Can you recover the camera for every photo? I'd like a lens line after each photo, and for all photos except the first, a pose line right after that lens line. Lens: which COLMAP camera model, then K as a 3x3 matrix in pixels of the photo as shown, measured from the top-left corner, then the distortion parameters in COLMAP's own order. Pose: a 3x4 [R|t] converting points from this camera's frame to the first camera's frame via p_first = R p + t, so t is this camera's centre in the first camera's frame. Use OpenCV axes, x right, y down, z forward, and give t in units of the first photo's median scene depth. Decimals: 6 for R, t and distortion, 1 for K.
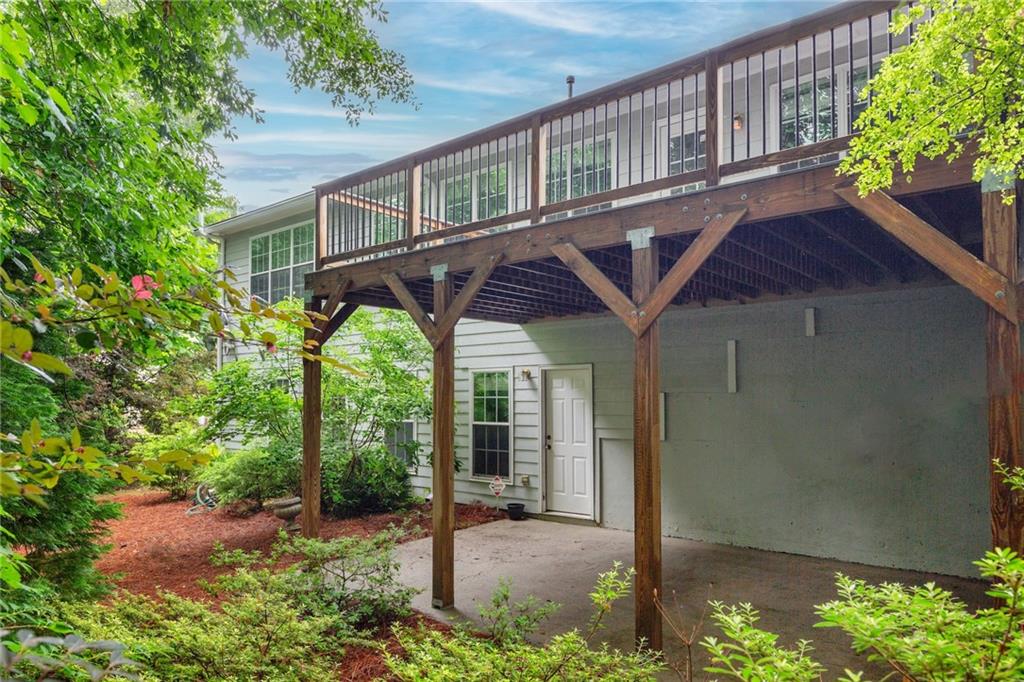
lens RADIAL K [[682.2, 0, 511.9], [0, 682.2, 373.8], [0, 0, 1]] dist [0.001351, 0.000161]
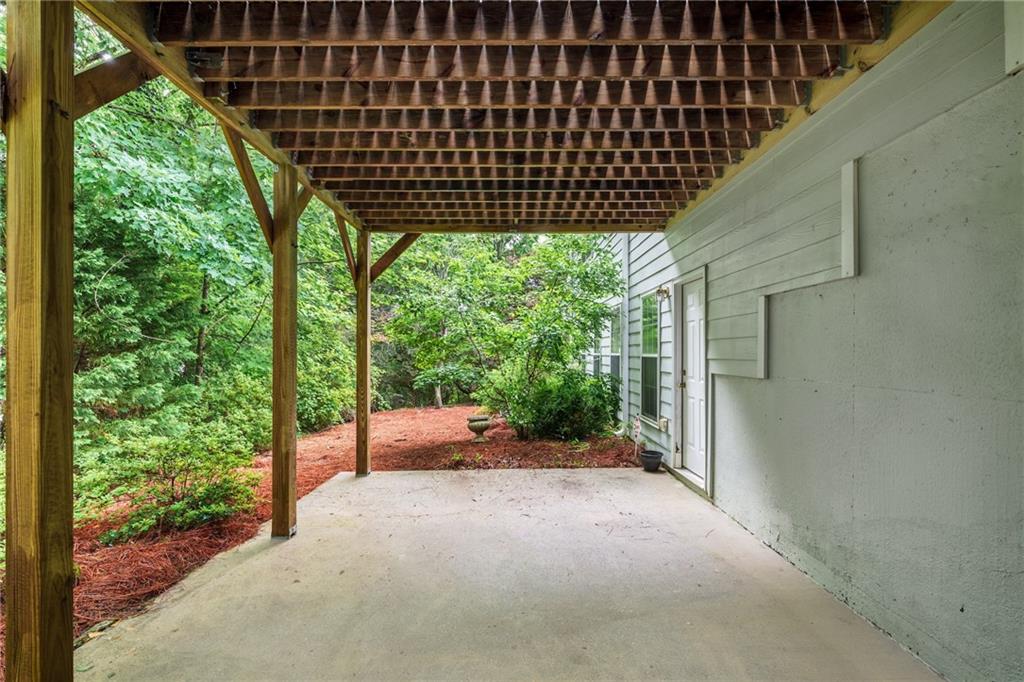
lens RADIAL K [[488.3, 0, 511.7], [0, 488.3, 352.9], [0, 0, 1]] dist [-0.000046, -0.000951]
pose [[0.628701, 0.009002, -0.777595, 0.379773], [0.020168, 0.999408, 0.027875, 0.055622], [0.777386, -0.033208, 0.628147, 0.537168]]
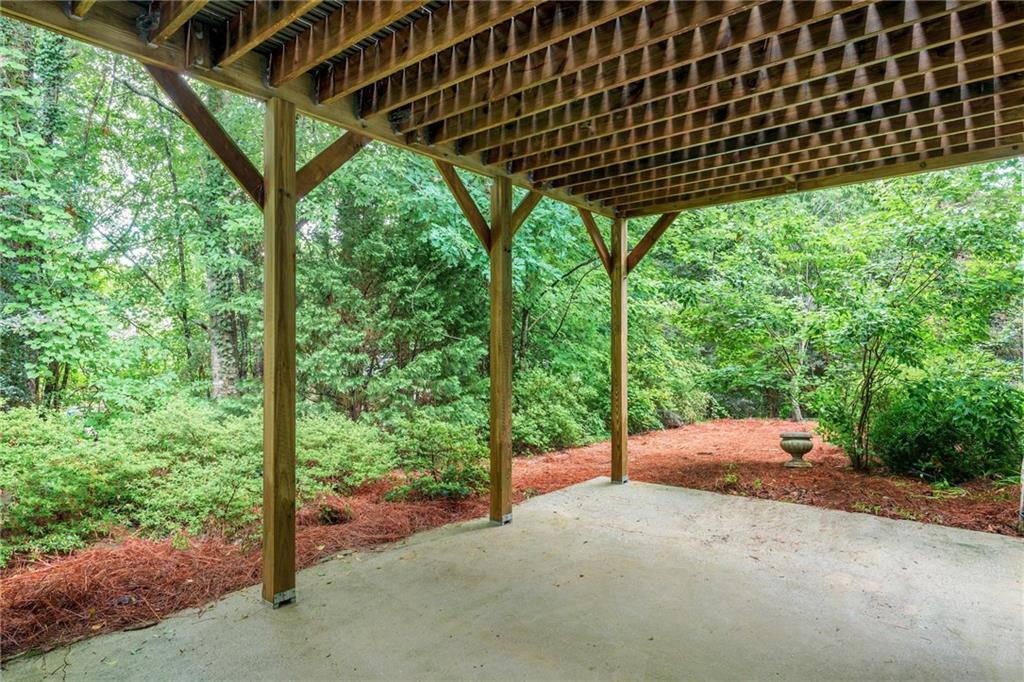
lens RADIAL K [[589.3, 0, 512.0], [0, 589.3, 341.0], [0, 0, 1]] dist [0.006385, -0.000123]
pose [[-0.015467, -0.002236, -0.999878, 0.476377], [0.033796, 0.999425, -0.002758, 0.055970], [0.999309, -0.033835, -0.015383, 0.669289]]
